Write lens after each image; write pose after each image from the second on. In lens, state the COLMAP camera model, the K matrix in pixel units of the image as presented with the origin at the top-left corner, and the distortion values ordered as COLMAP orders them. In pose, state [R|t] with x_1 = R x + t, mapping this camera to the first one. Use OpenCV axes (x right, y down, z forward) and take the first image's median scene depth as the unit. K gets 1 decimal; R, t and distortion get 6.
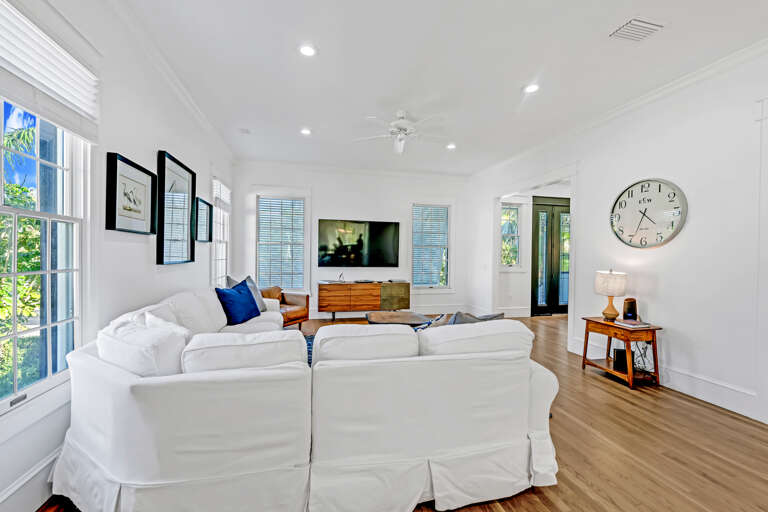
lens RADIAL K [[313.4, 0, 382.2], [0, 313.4, 257.2], [0, 0, 1]] dist [0.018101, 0.000067]
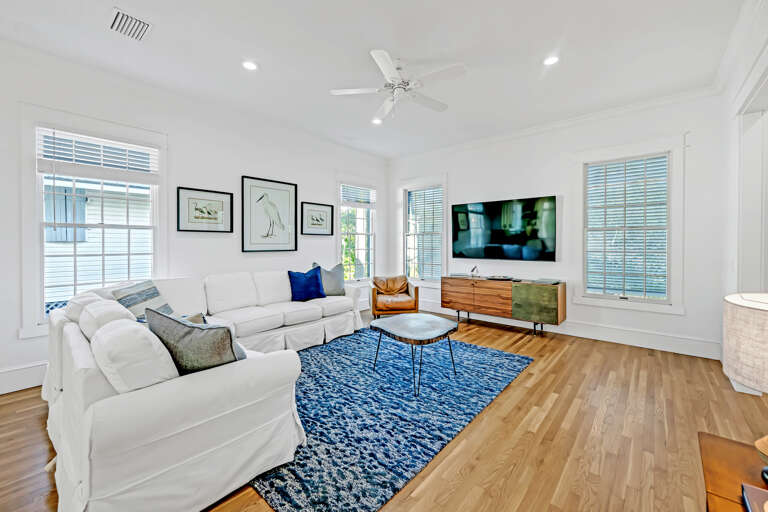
lens RADIAL K [[313.4, 0, 387.4], [0, 313.4, 251.2], [0, 0, 1]] dist [0.018101, 0.000067]
pose [[0.578958, 0.006800, -0.815329, 0.439354], [0.001020, 0.999958, 0.009065, 0.002880], [0.815356, -0.006080, 0.578927, 0.337160]]
